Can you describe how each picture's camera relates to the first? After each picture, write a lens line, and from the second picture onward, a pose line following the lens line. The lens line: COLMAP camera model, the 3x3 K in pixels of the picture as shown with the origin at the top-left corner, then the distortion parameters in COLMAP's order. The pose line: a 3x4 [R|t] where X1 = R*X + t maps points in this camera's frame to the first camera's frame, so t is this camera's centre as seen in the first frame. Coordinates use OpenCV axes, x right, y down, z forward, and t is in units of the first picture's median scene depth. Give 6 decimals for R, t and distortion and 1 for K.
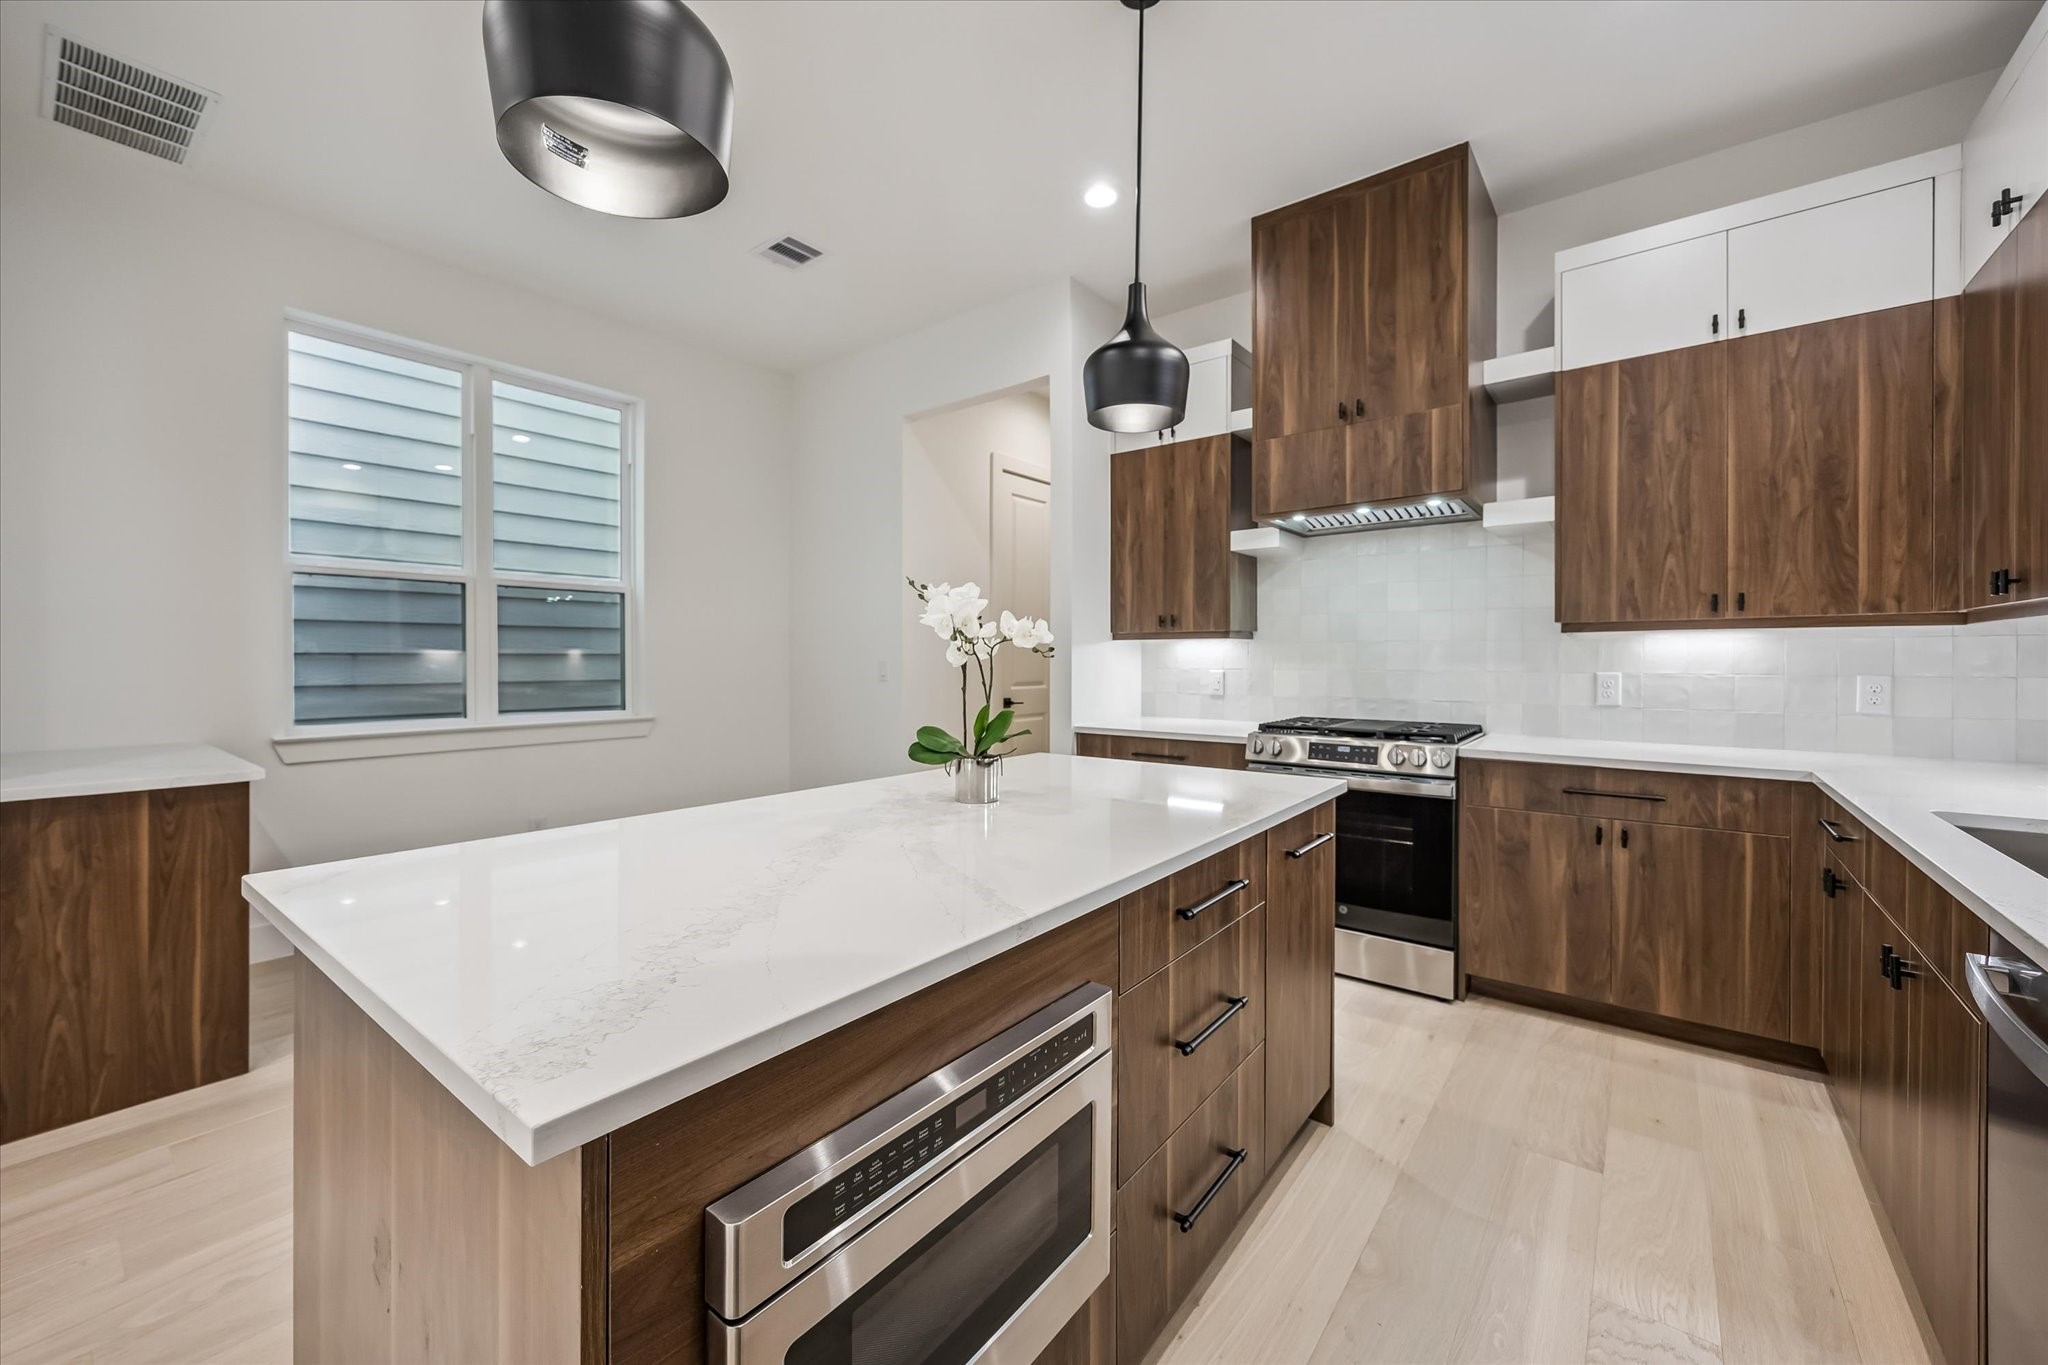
lens RADIAL K [[760.5, 0, 1131.0], [0, 760.5, 662.5], [0, 0, 1]] dist [0.000500, 0.000202]
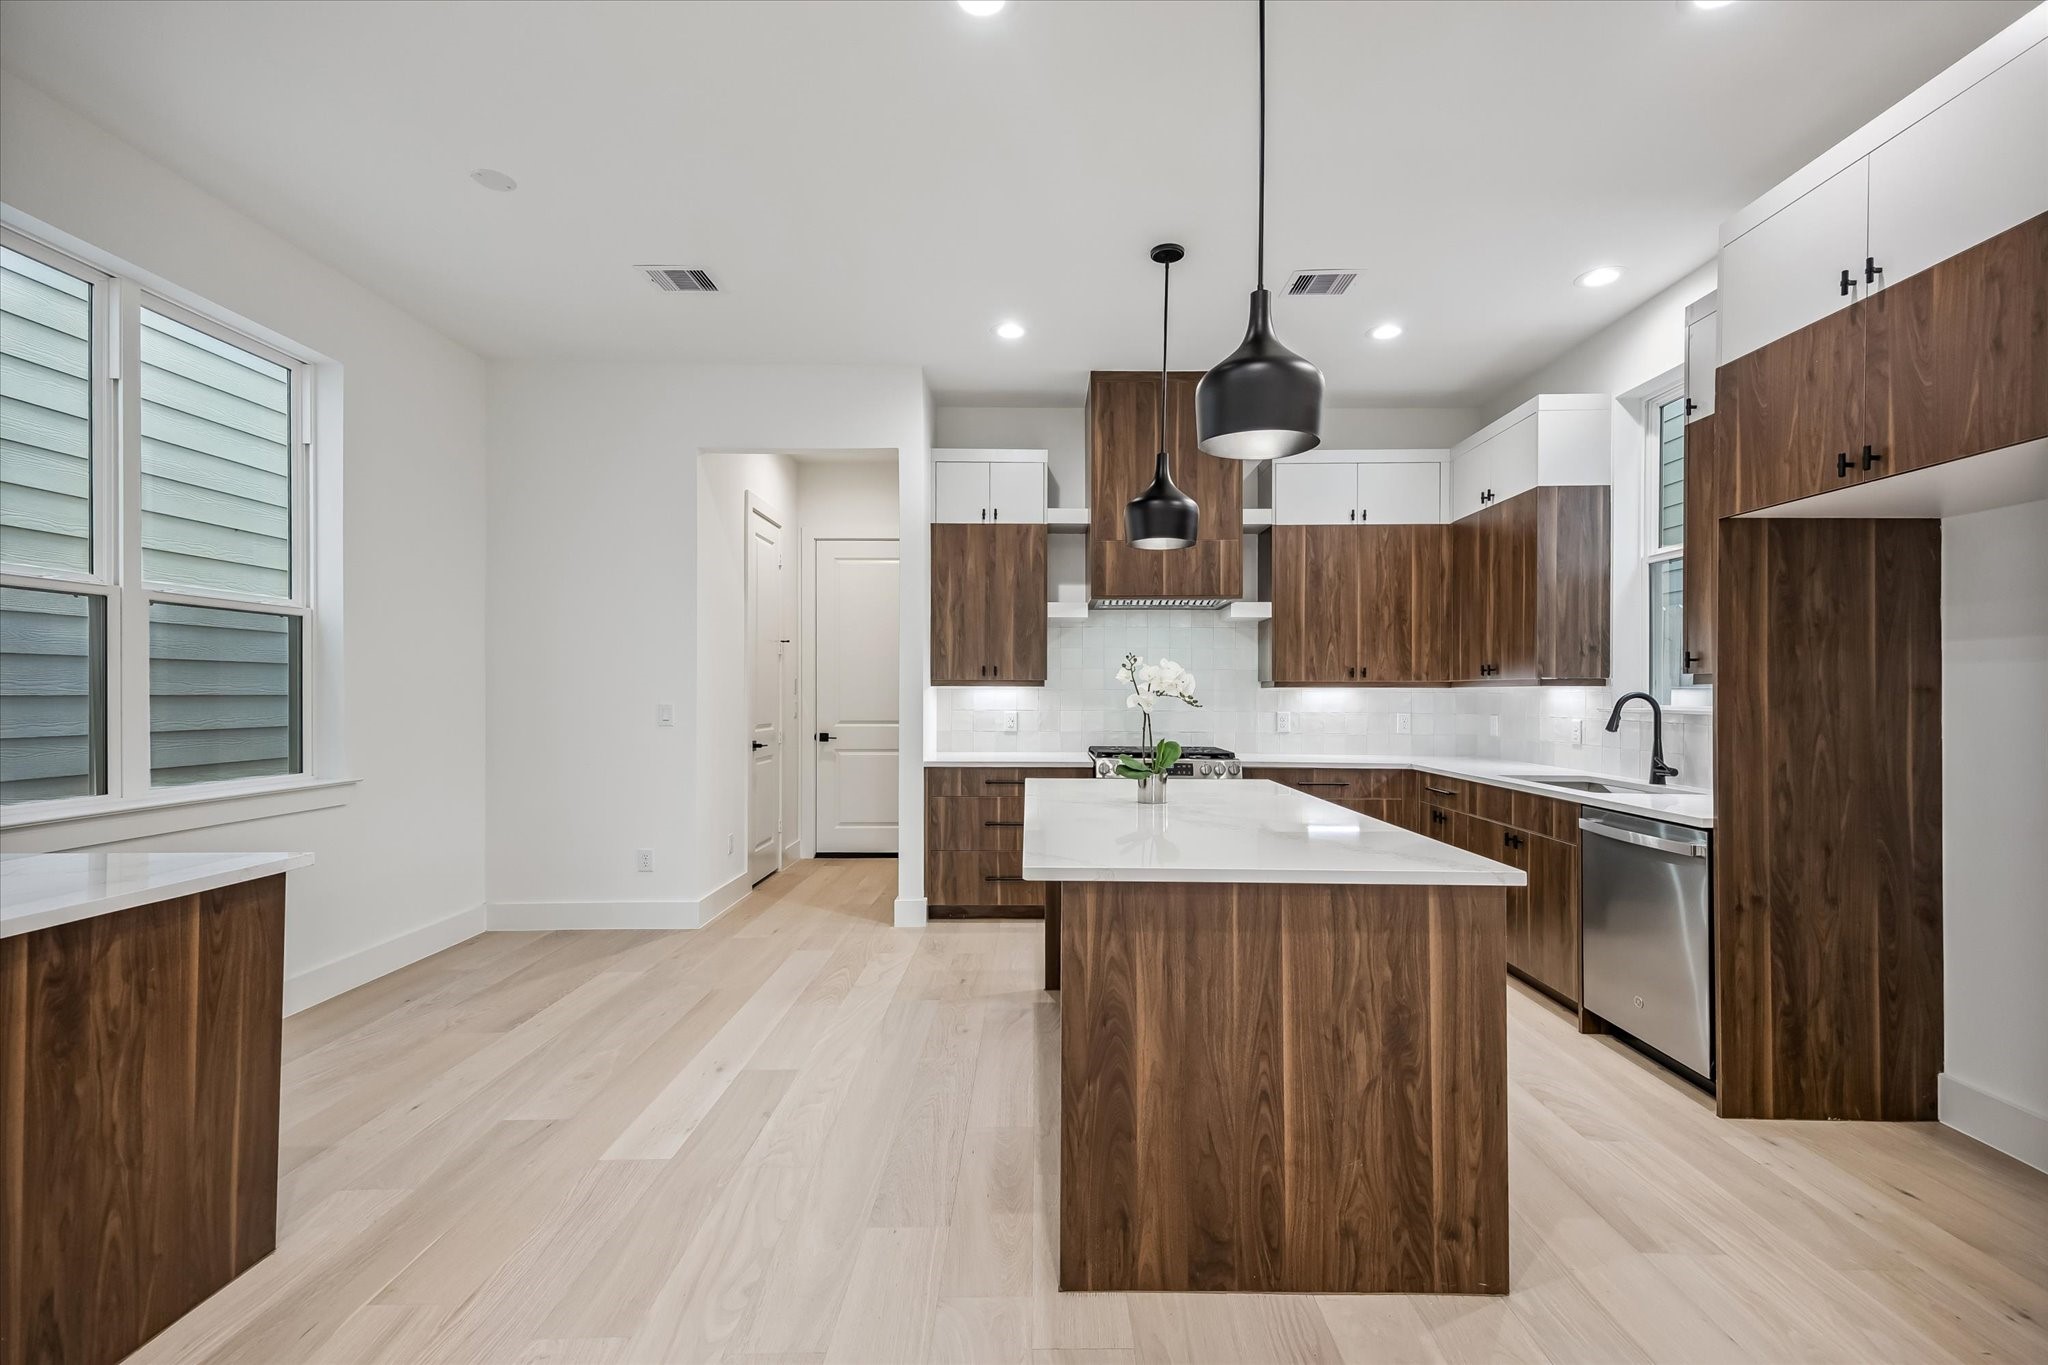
lens RADIAL K [[784.7, 0, 1033.7], [0, 784.7, 688.2], [0, 0, 1]] dist [0.012877, -0.000002]
pose [[0.829173, 0.007719, 0.558938, -0.875734], [-0.002322, 0.999944, -0.010365, -0.022060], [-0.558987, 0.007297, 0.829144, -0.098941]]
